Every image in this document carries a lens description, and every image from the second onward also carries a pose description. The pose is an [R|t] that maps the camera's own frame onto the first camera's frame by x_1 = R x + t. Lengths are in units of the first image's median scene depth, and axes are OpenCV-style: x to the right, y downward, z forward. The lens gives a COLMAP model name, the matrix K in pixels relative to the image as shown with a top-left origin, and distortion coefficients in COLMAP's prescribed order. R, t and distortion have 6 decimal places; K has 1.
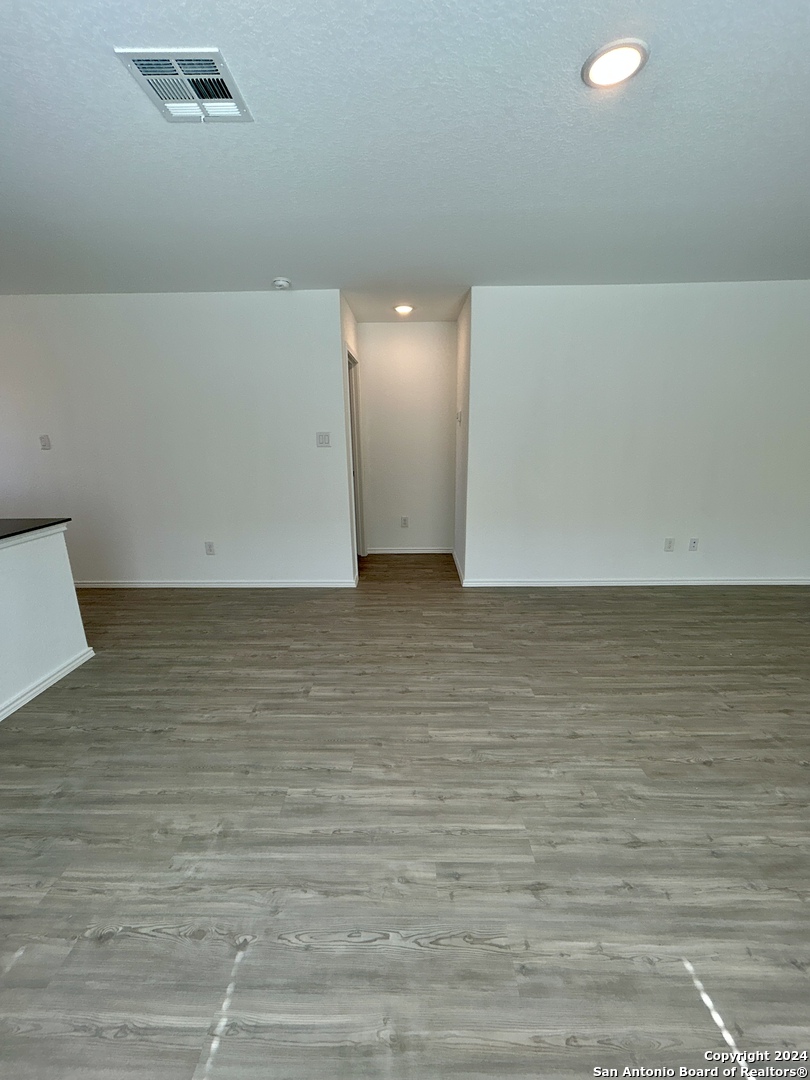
lens RADIAL K [[439.1, 0, 401.5], [0, 439.1, 542.4], [0, 0, 1]] dist [0.000405, 0.001165]
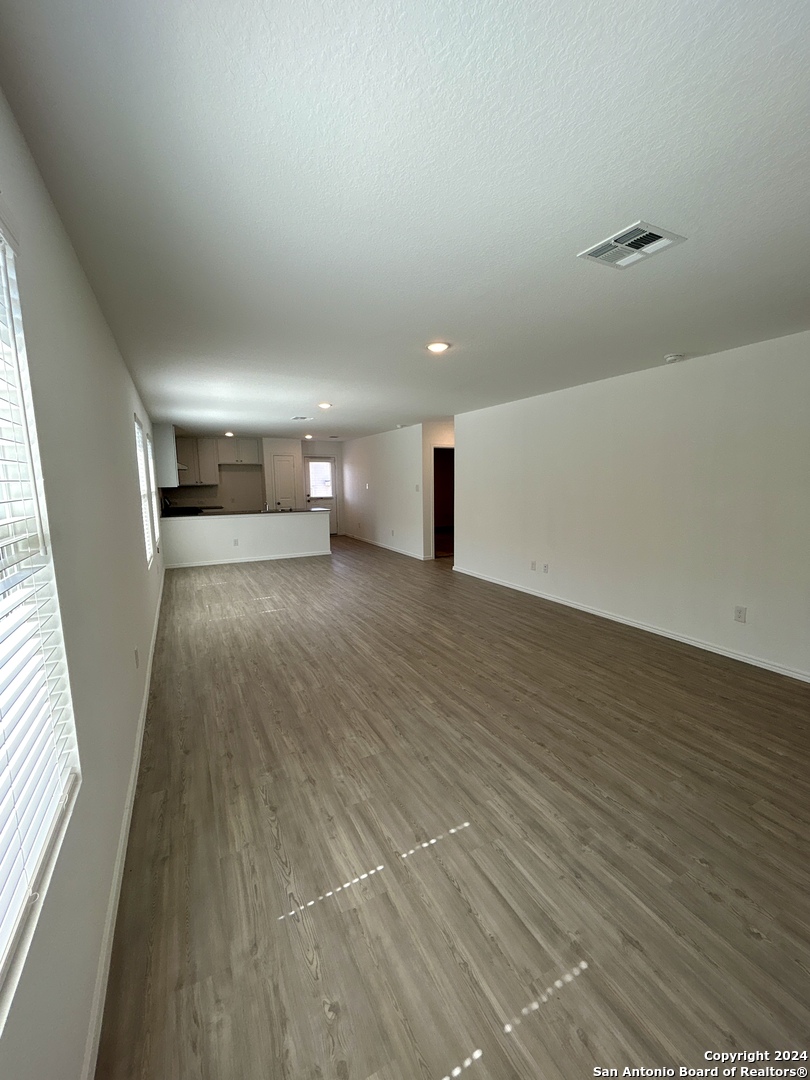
lens RADIAL K [[439.1, 0, 404.0], [0, 439.1, 544.7], [0, 0, 1]] dist [0.000405, 0.001165]
pose [[0.474070, 0.136107, -0.869904, 2.259157], [-0.213233, 0.976317, 0.036552, -0.032382], [0.854277, 0.168164, 0.491866, -0.106524]]
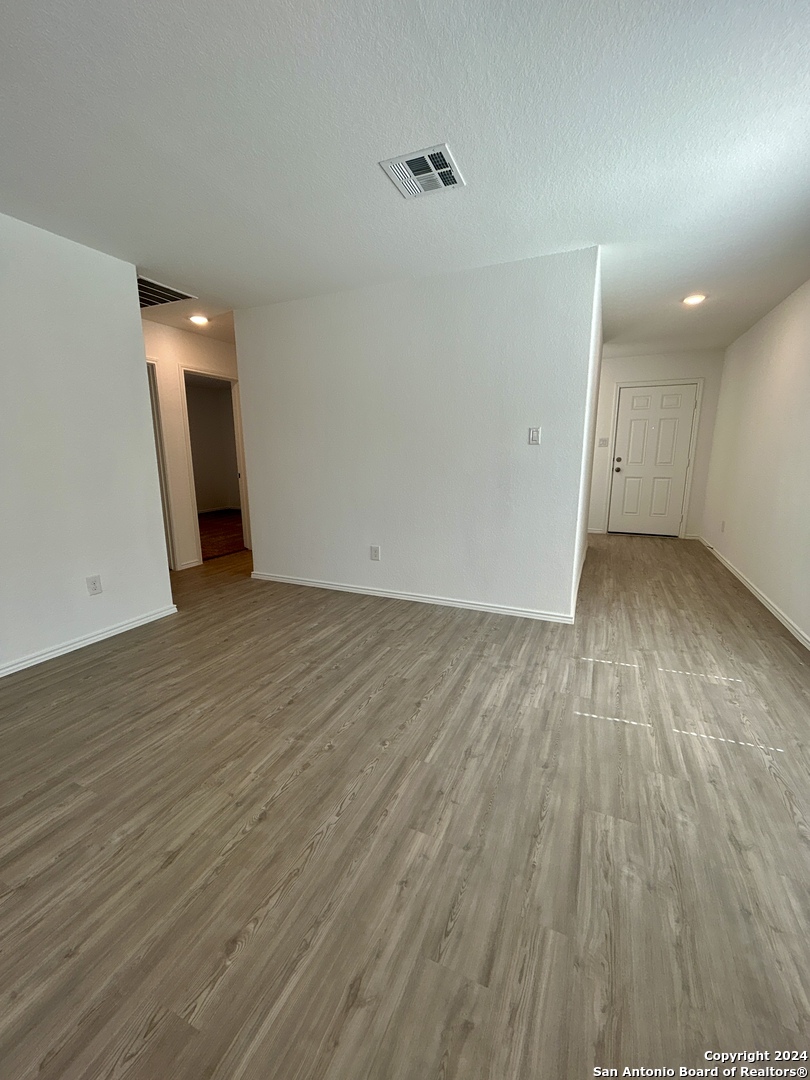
lens RADIAL K [[439.1, 0, 403.5], [0, 439.1, 541.2], [0, 0, 1]] dist [0.000405, 0.001165]
pose [[0.393849, -0.176835, 0.902005, 1.038593], [0.229464, 0.969165, 0.089809, -0.024056], [-0.890073, 0.171607, 0.422282, 0.267215]]
